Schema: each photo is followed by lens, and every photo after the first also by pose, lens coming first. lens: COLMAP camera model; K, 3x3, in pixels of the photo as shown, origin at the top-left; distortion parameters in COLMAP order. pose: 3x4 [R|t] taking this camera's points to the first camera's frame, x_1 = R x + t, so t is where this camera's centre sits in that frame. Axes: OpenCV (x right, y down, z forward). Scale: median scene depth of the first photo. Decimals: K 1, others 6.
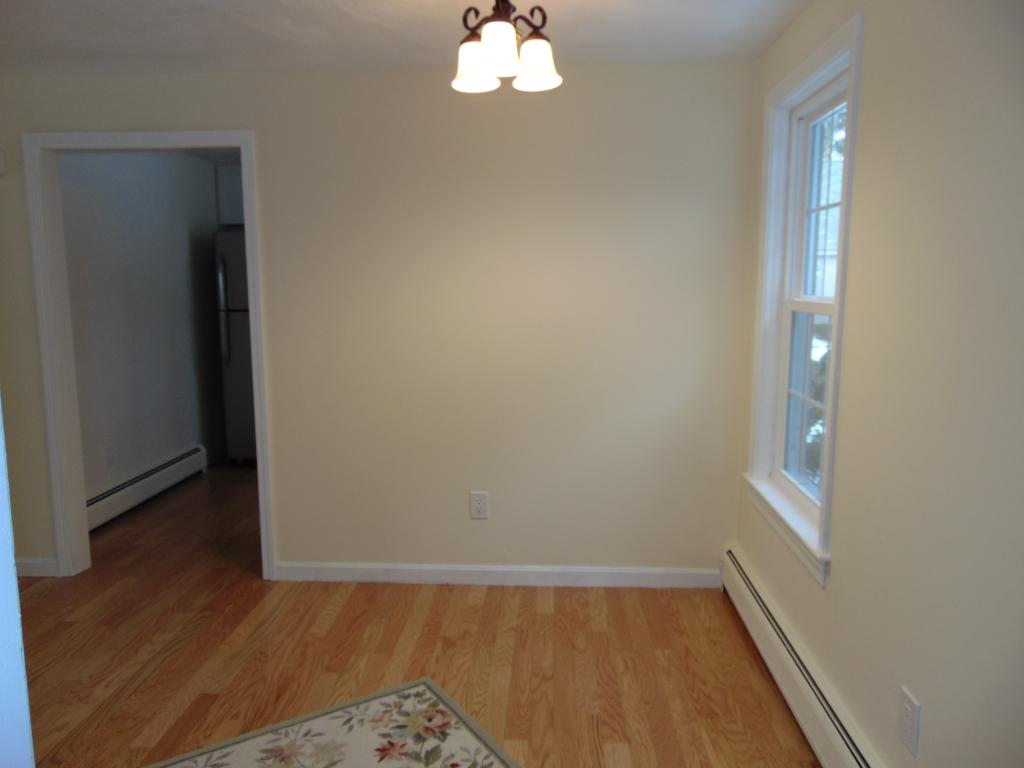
lens RADIAL K [[732.2, 0, 508.1], [0, 732.2, 377.4], [0, 0, 1]] dist [-0.031673, 0.059384]
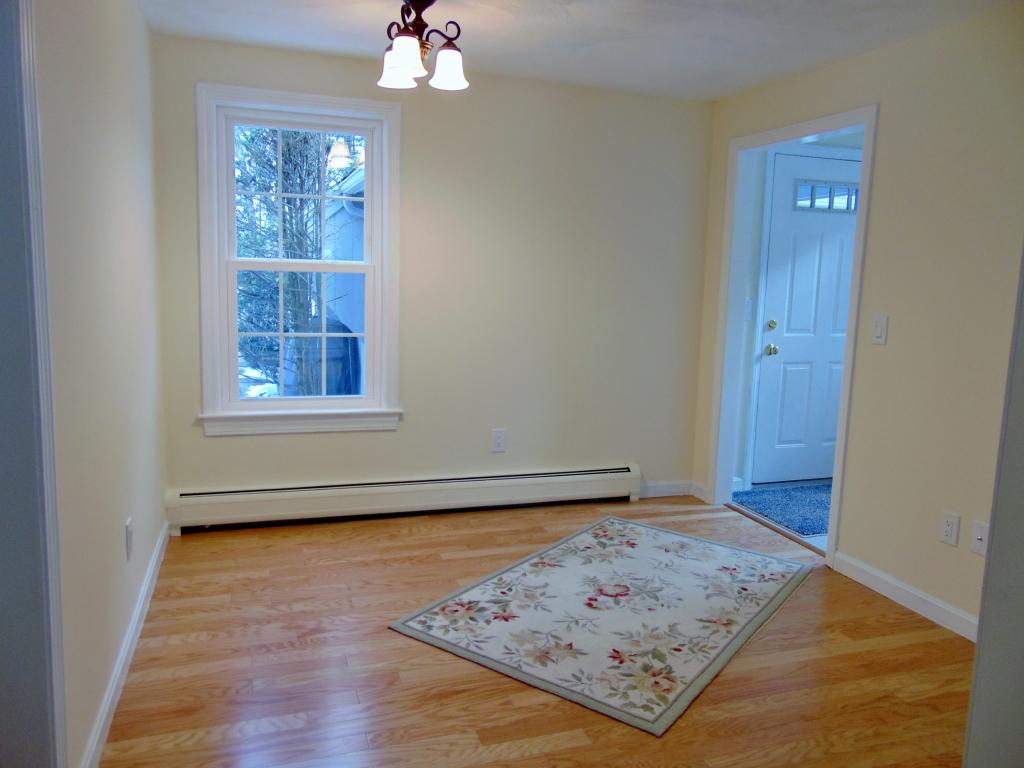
lens RADIAL K [[732.2, 0, 508.1], [0, 732.2, 377.4], [0, 0, 1]] dist [-0.031673, 0.059384]
pose [[-0.349934, -0.136290, 0.926807, -1.205861], [0.088538, 0.980119, 0.177559, -0.113264], [-0.932581, 0.144191, -0.330910, 1.270487]]
